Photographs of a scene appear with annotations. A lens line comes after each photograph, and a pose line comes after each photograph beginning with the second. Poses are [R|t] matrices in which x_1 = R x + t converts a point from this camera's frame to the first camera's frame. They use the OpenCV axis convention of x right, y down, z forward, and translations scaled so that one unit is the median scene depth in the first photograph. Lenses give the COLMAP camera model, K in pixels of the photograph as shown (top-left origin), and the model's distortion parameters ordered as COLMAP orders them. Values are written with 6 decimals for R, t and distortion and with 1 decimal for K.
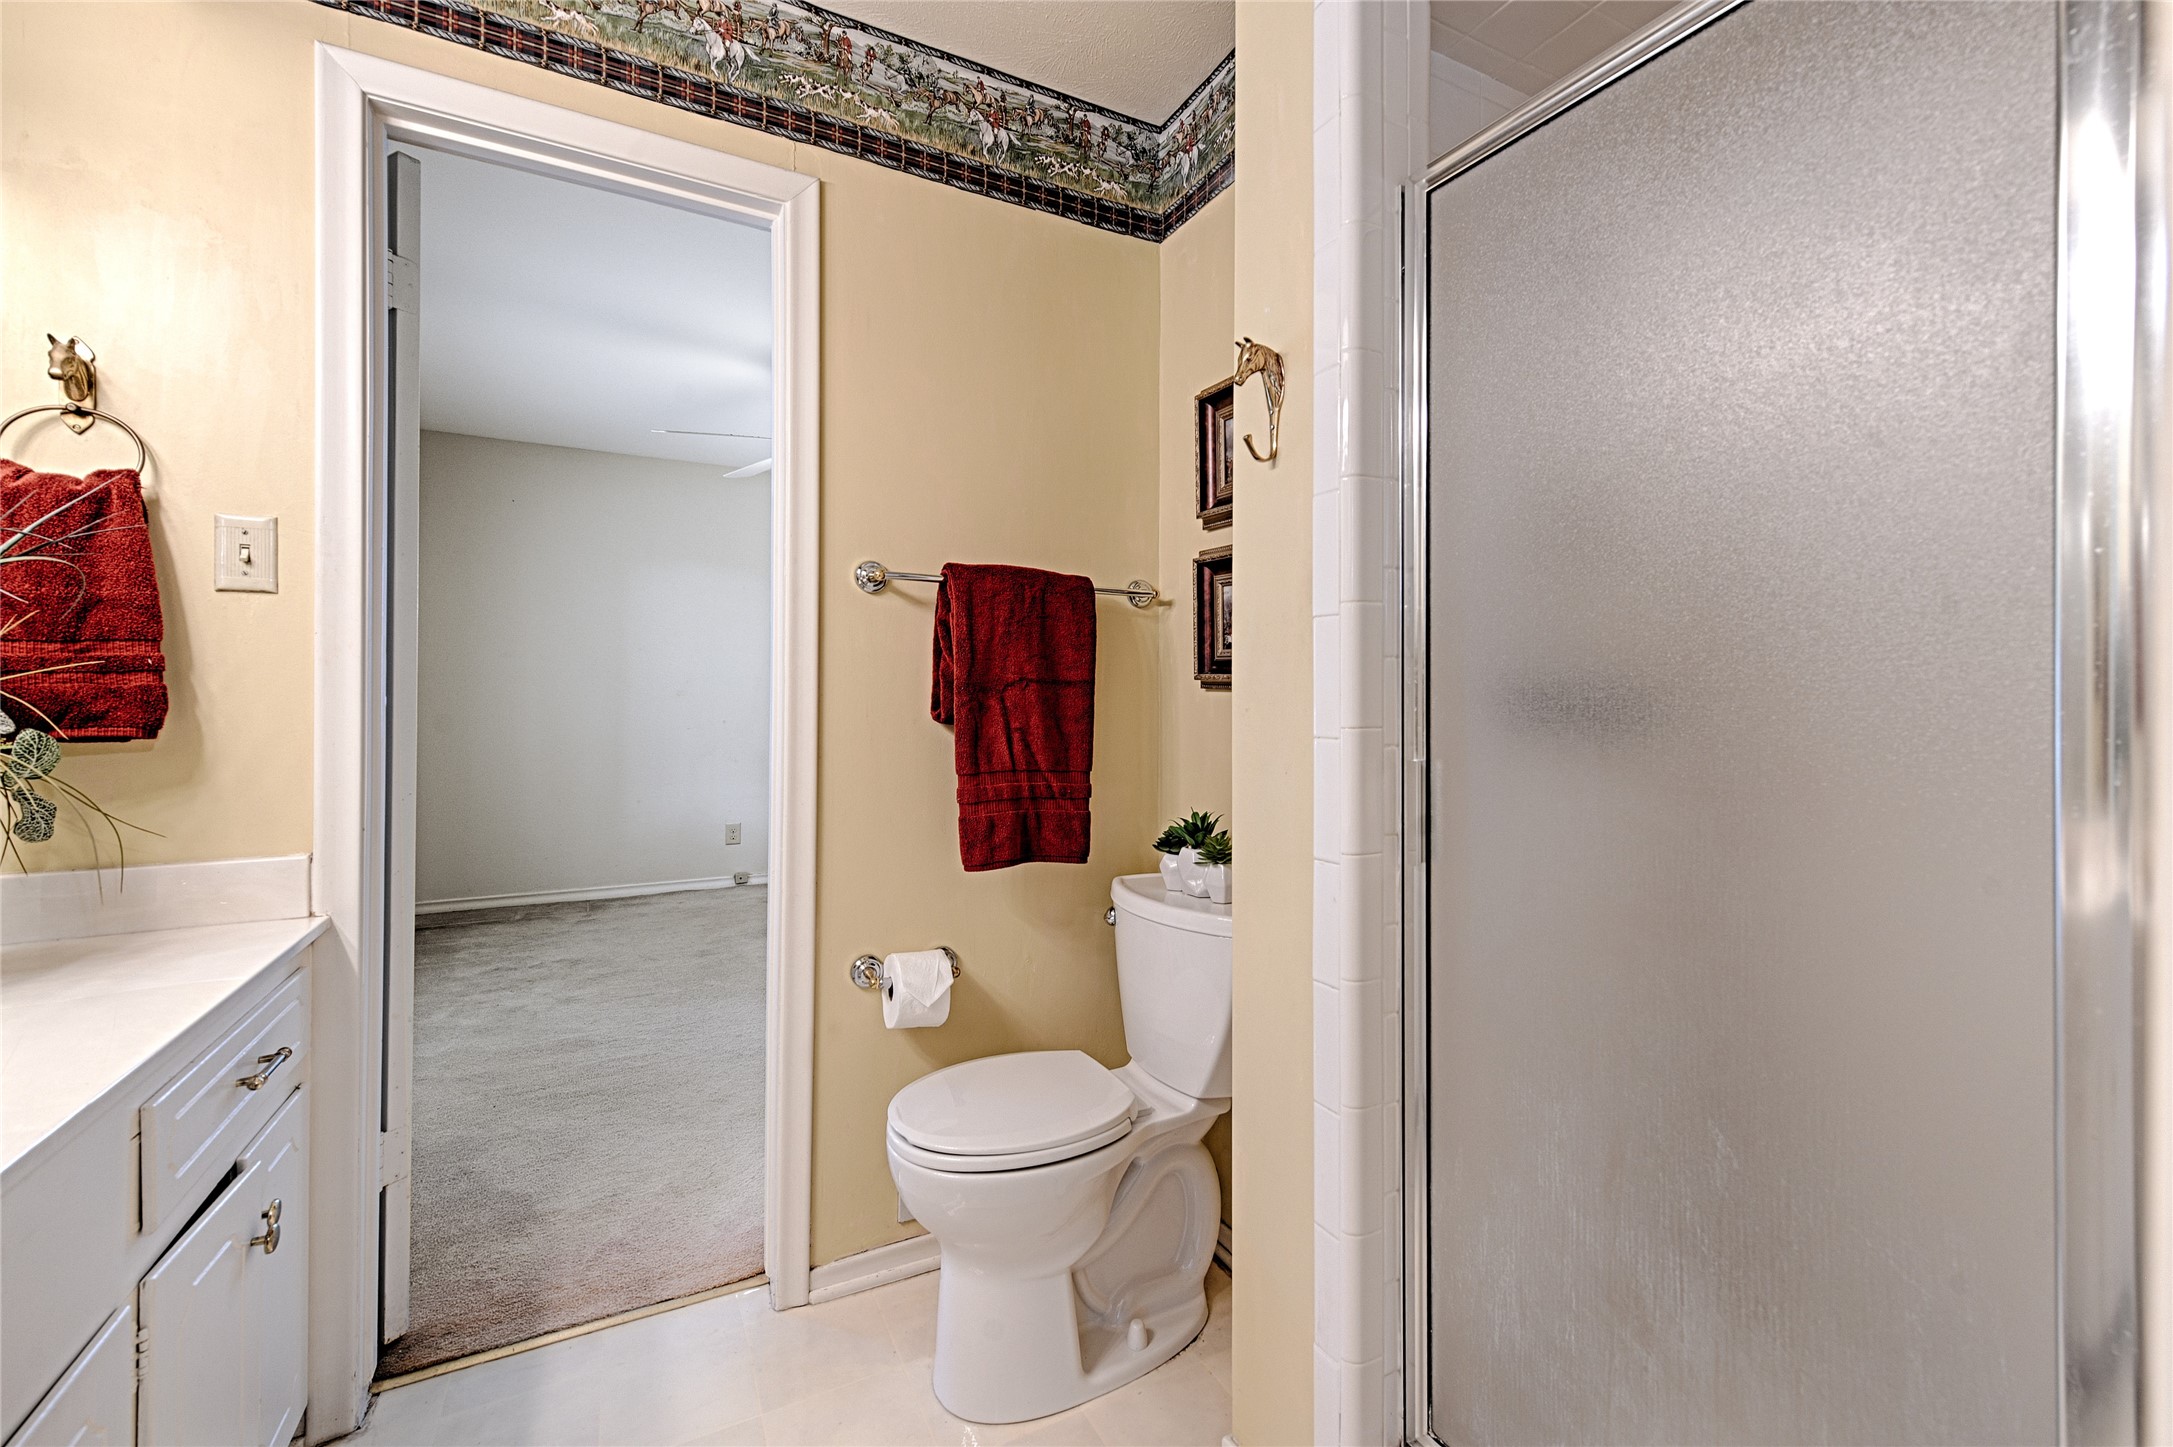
lens RADIAL K [[902.6, 0, 1086.0], [0, 902.6, 709.8], [0, 0, 1]] dist [0.003763, -0.000003]
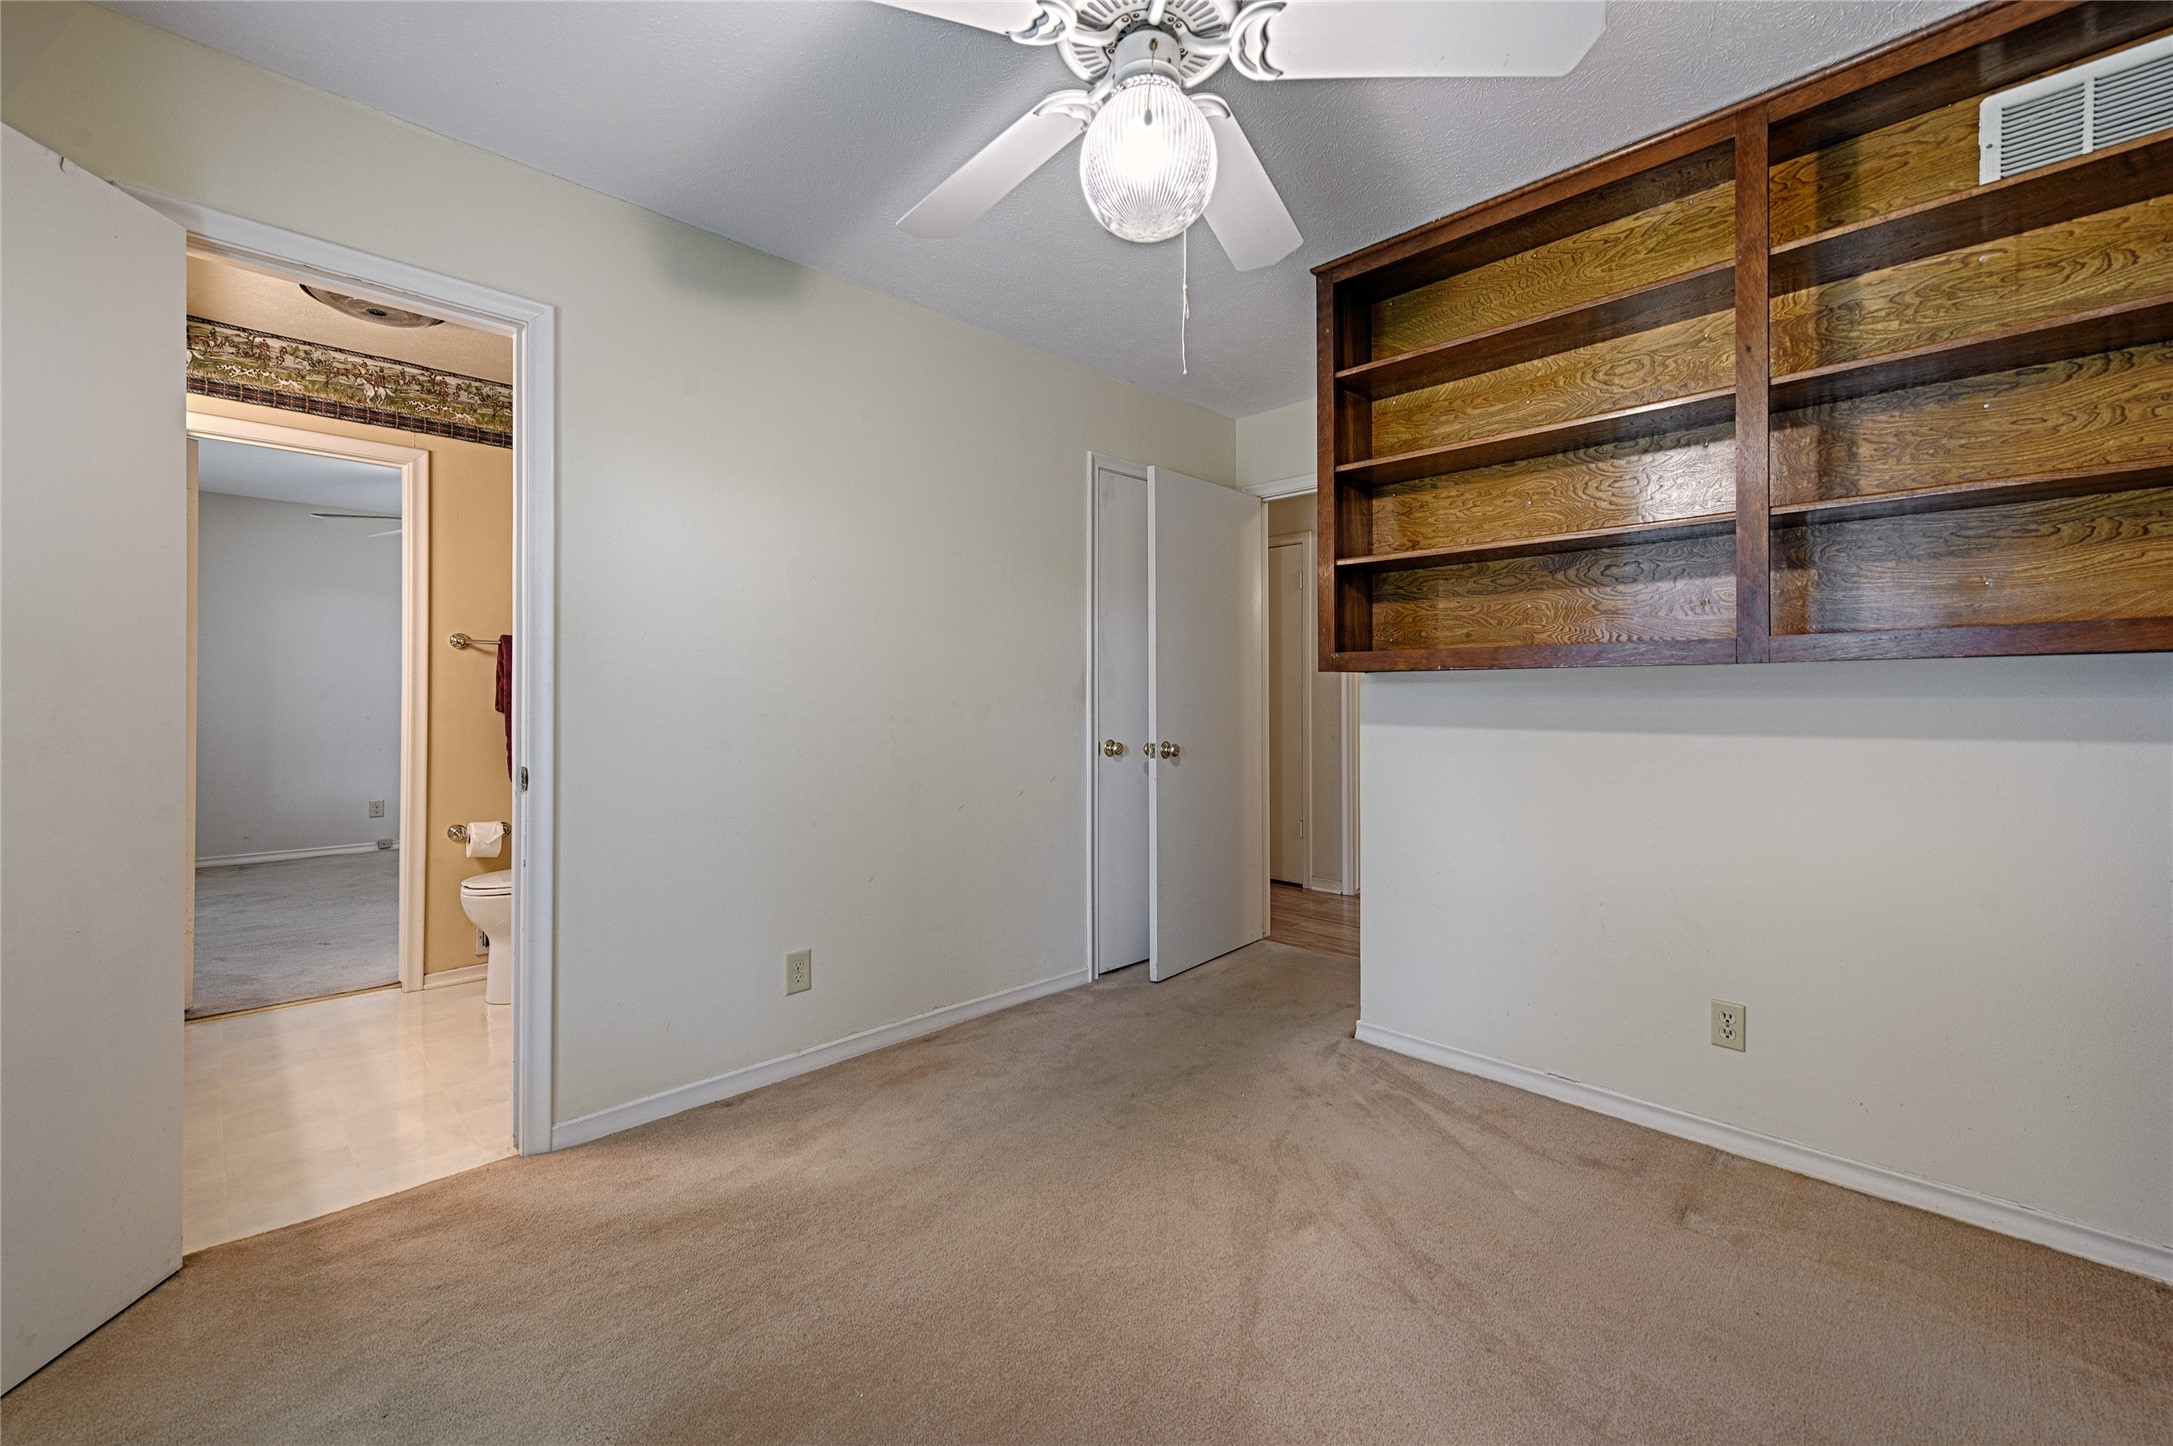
lens RADIAL K [[902.9, 0, 1095.7], [0, 902.9, 705.2], [0, 0, 1]] dist [0.003562, 0.000028]
pose [[0.954644, -0.003023, 0.297735, 0.545283], [0.003998, 0.999988, -0.002663, 0.010027], [-0.297724, 0.003733, 0.954645, -1.434172]]
